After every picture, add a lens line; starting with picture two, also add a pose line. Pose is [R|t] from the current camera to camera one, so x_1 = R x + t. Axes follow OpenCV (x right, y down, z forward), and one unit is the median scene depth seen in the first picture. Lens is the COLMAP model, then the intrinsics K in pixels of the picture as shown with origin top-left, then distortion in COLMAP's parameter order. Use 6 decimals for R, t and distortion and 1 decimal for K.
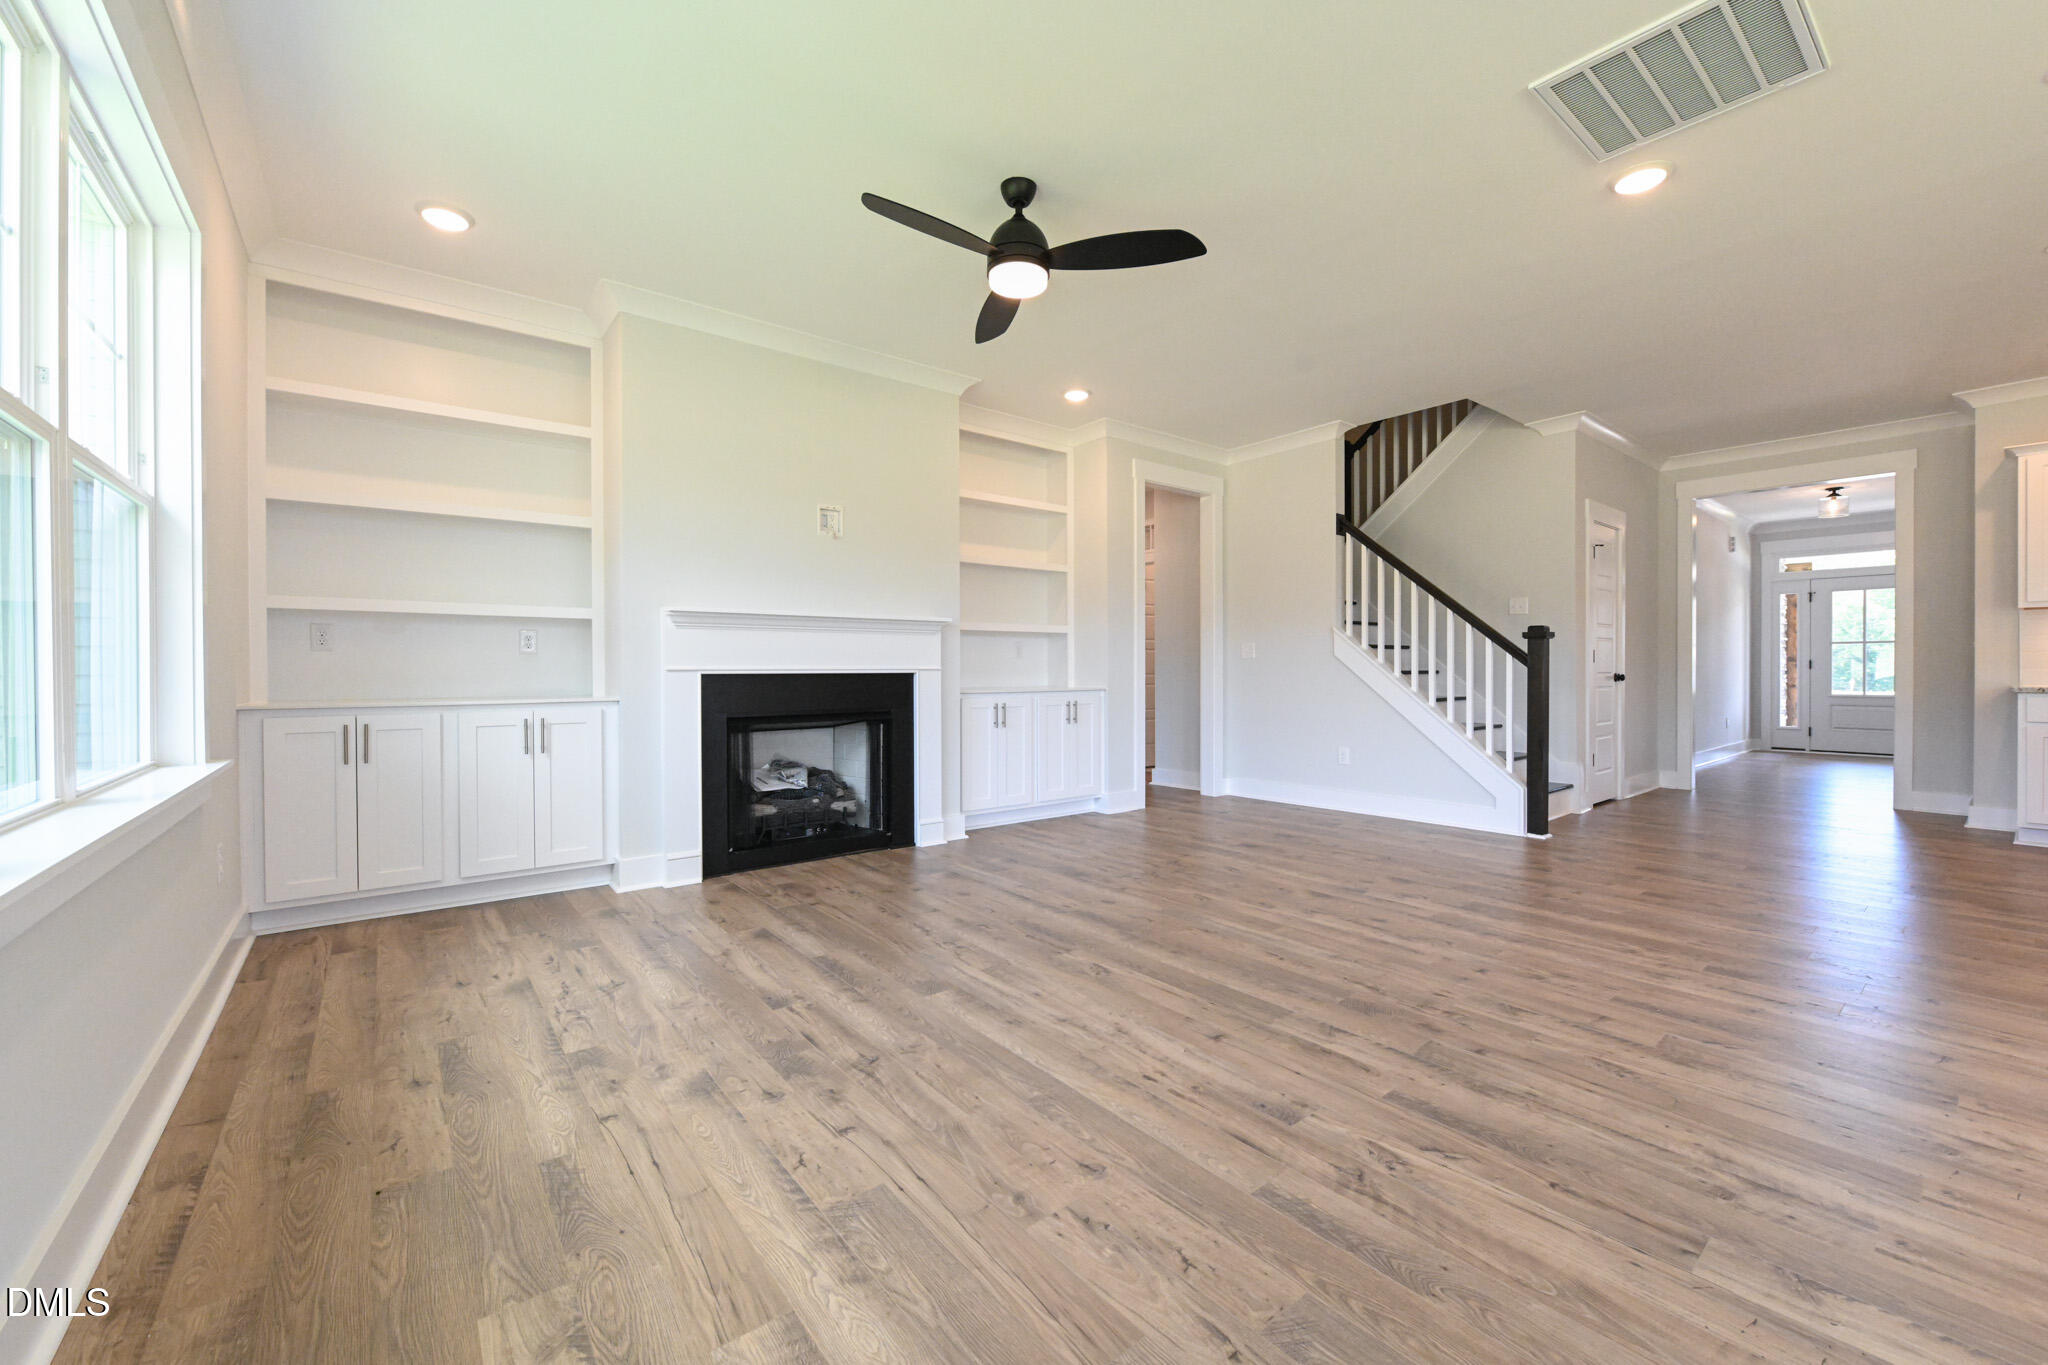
lens RADIAL K [[804.7, 0, 1027.2], [0, 804.7, 674.1], [0, 0, 1]] dist [-0.009262, -0.000536]
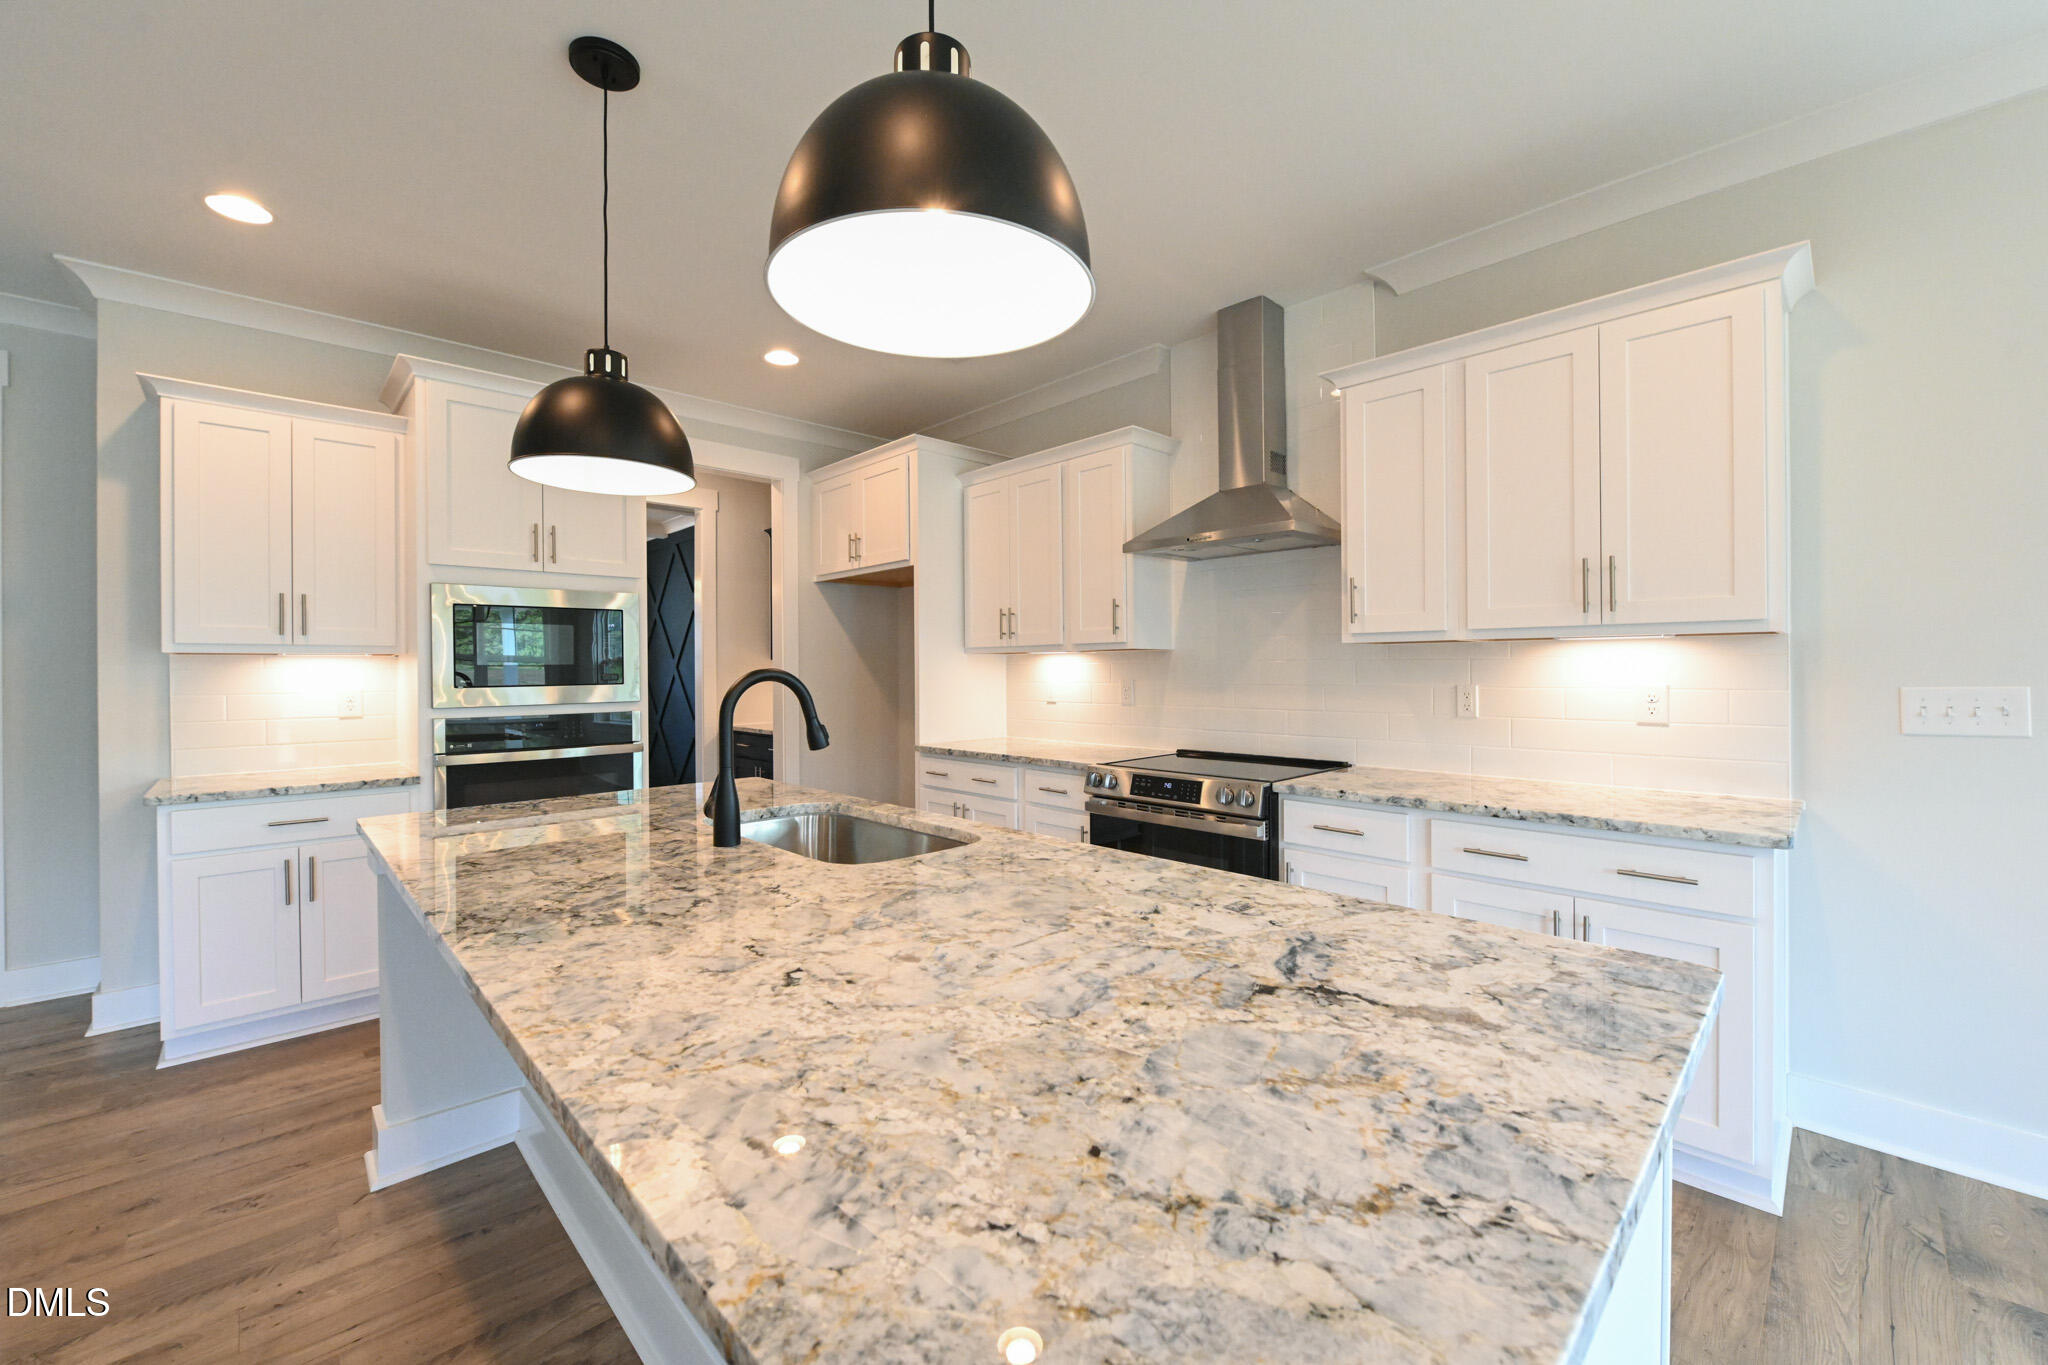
lens RADIAL K [[804.7, 0, 1026.7], [0, 804.7, 673.2], [0, 0, 1]] dist [-0.009262, -0.000536]
pose [[-0.098777, 0.001711, 0.995108, 0.950540], [0.012522, 0.999921, -0.000476, -0.095633], [-0.995031, 0.012413, -0.098791, 0.663534]]
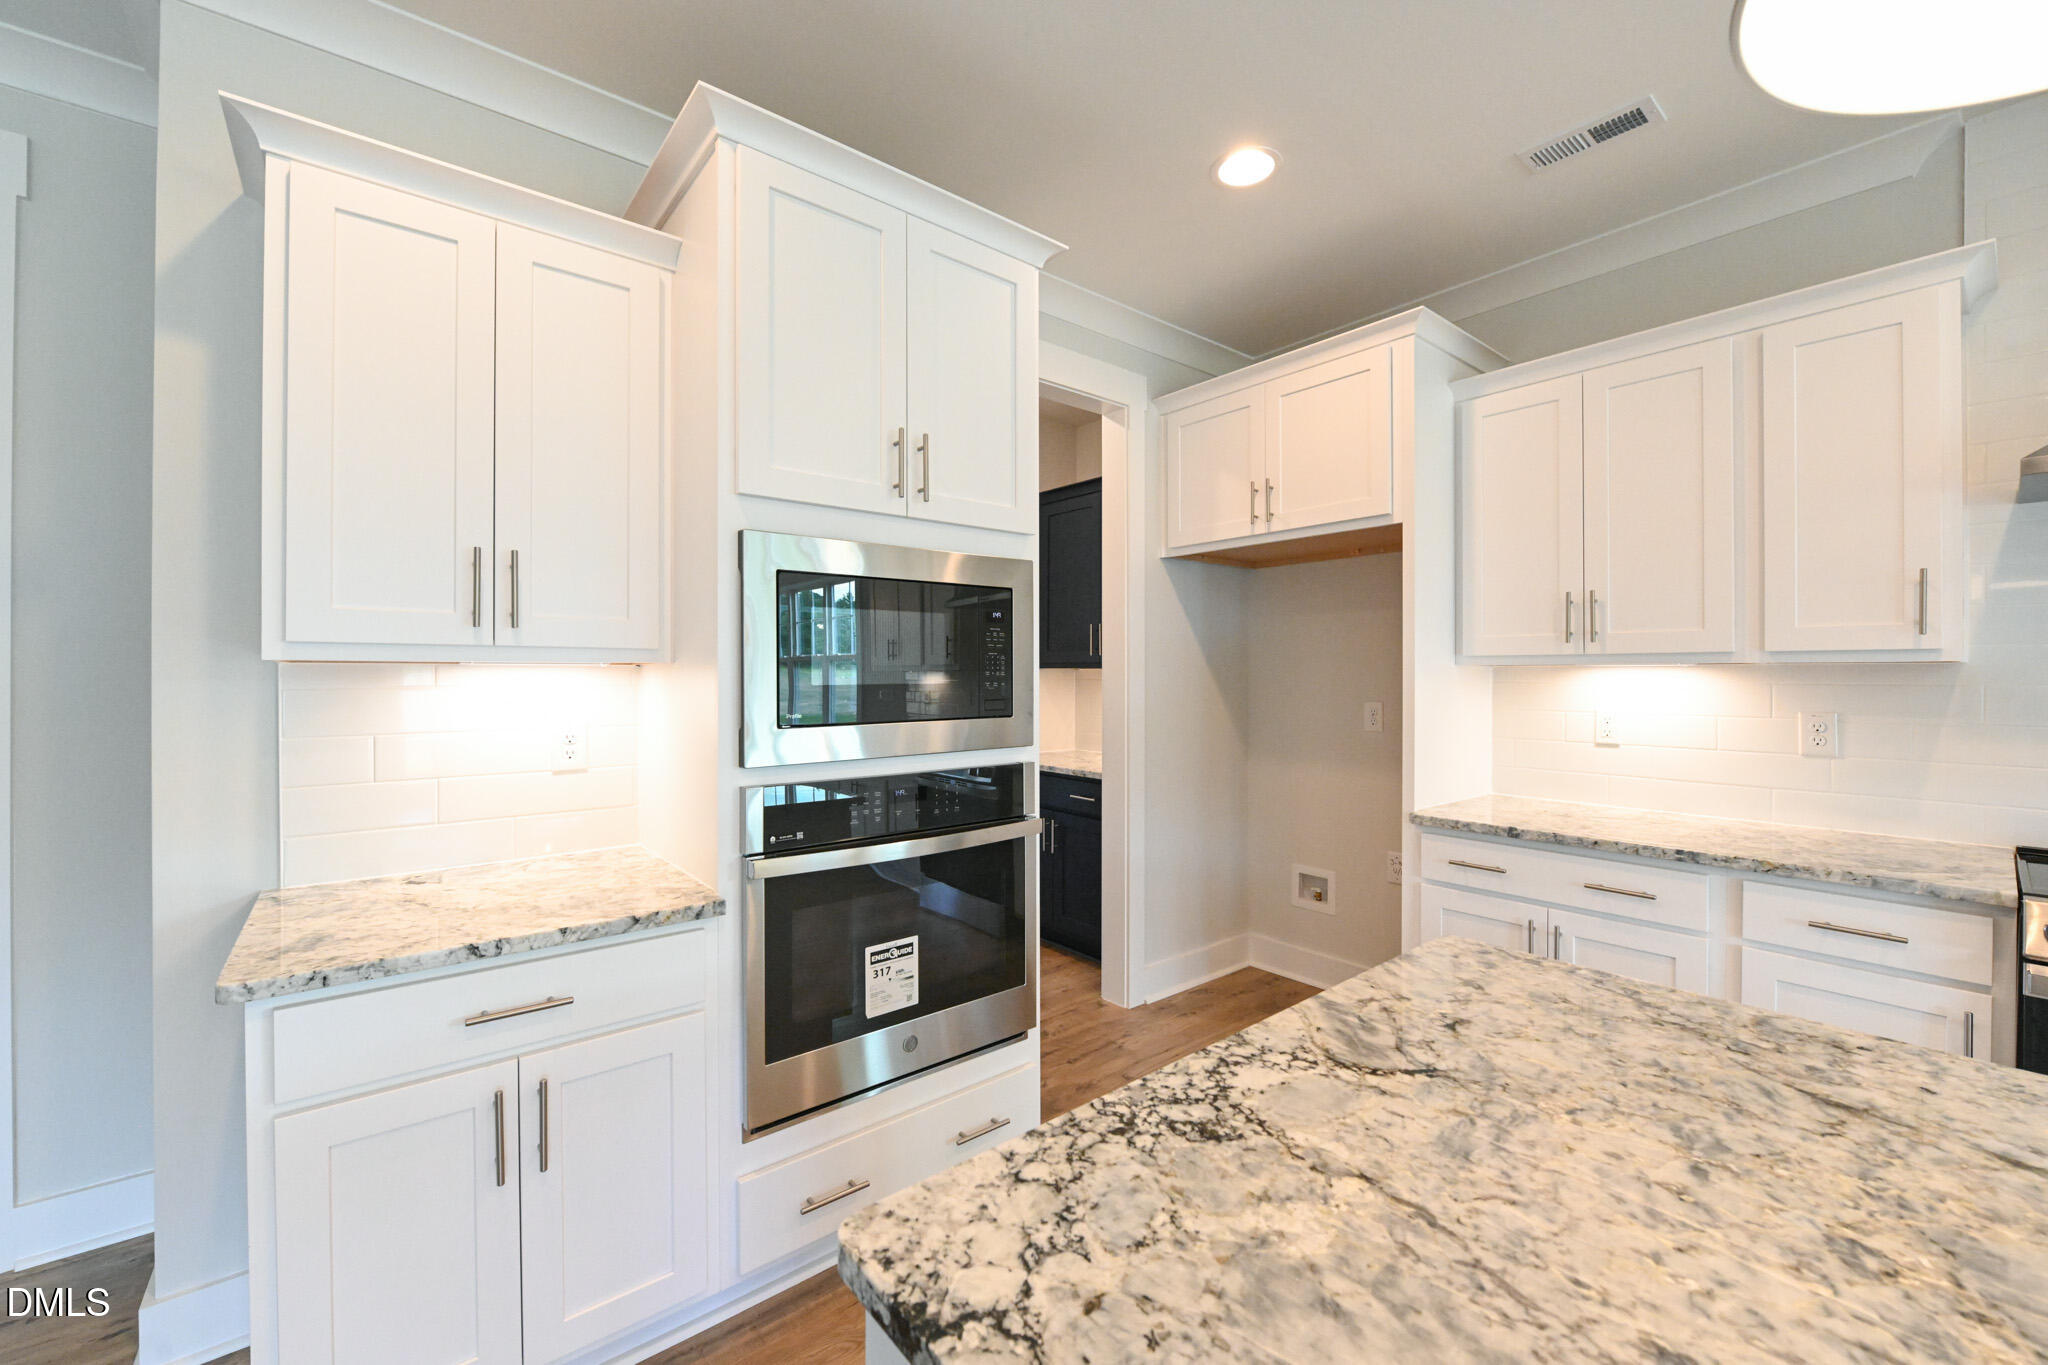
lens RADIAL K [[804.7, 0, 1027.6], [0, 804.7, 676.7], [0, 0, 1]] dist [-0.009262, -0.000536]
pose [[-0.017601, 0.002183, 0.999843, 1.502174], [0.005095, 0.999985, -0.002094, -0.120172], [-0.999832, 0.005057, -0.017612, 1.138413]]
